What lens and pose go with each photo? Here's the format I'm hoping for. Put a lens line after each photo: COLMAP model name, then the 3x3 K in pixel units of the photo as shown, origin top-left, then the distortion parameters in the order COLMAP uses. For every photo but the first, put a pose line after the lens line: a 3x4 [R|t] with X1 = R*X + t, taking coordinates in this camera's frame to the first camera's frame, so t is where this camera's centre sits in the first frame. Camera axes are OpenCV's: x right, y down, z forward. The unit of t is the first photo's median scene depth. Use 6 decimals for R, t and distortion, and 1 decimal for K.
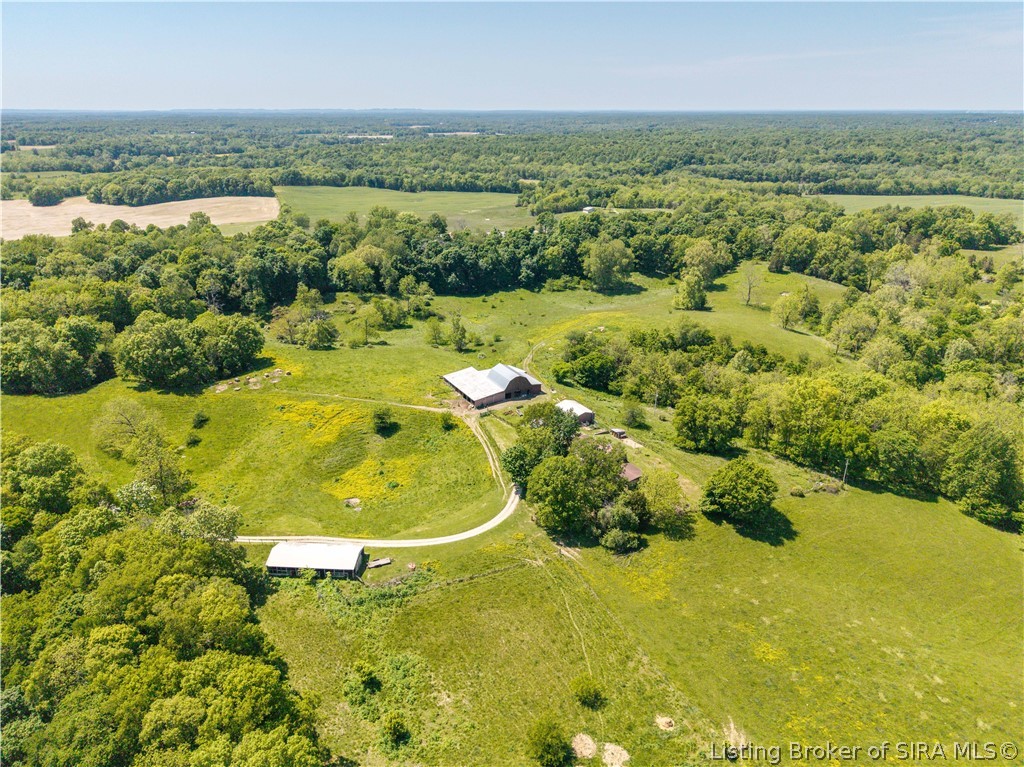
lens RADIAL K [[701.9, 0, 513.0], [0, 701.9, 383.3], [0, 0, 1]] dist [0.008230, 0.000211]
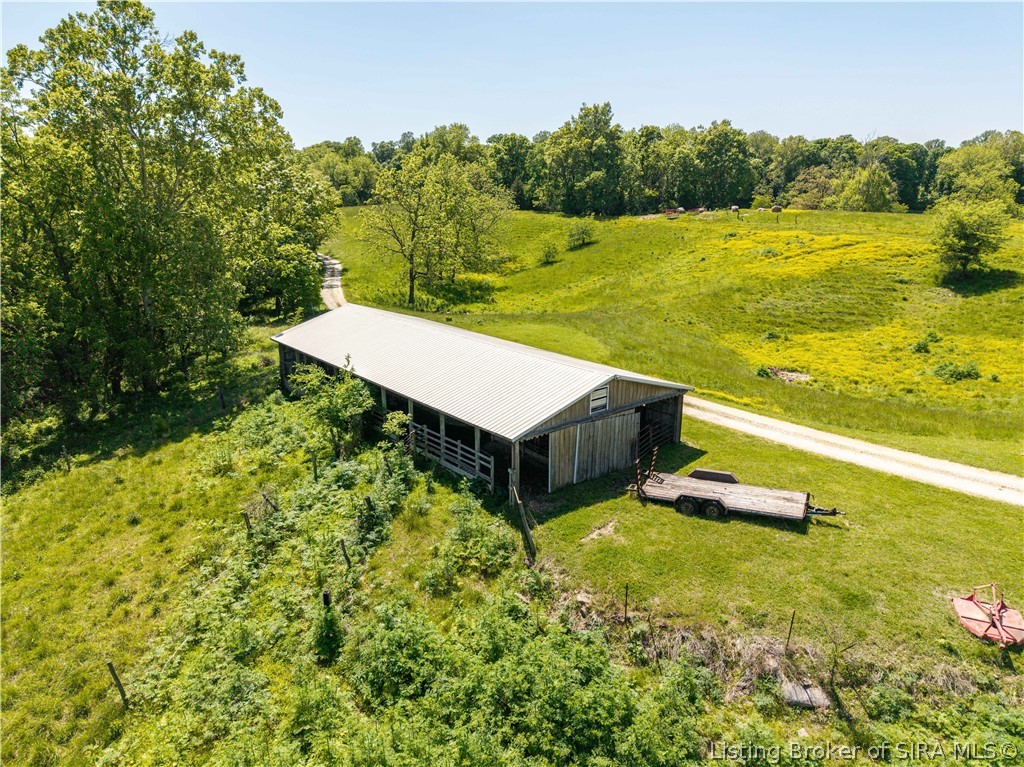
lens RADIAL K [[701.9, 0, 511.3], [0, 701.9, 383.2], [0, 0, 1]] dist [0.008230, 0.000211]
pose [[0.693103, 0.201806, -0.692013, -0.126268], [-0.269696, 0.962886, 0.010678, 0.244845], [0.668485, 0.179233, 0.721806, 0.868104]]
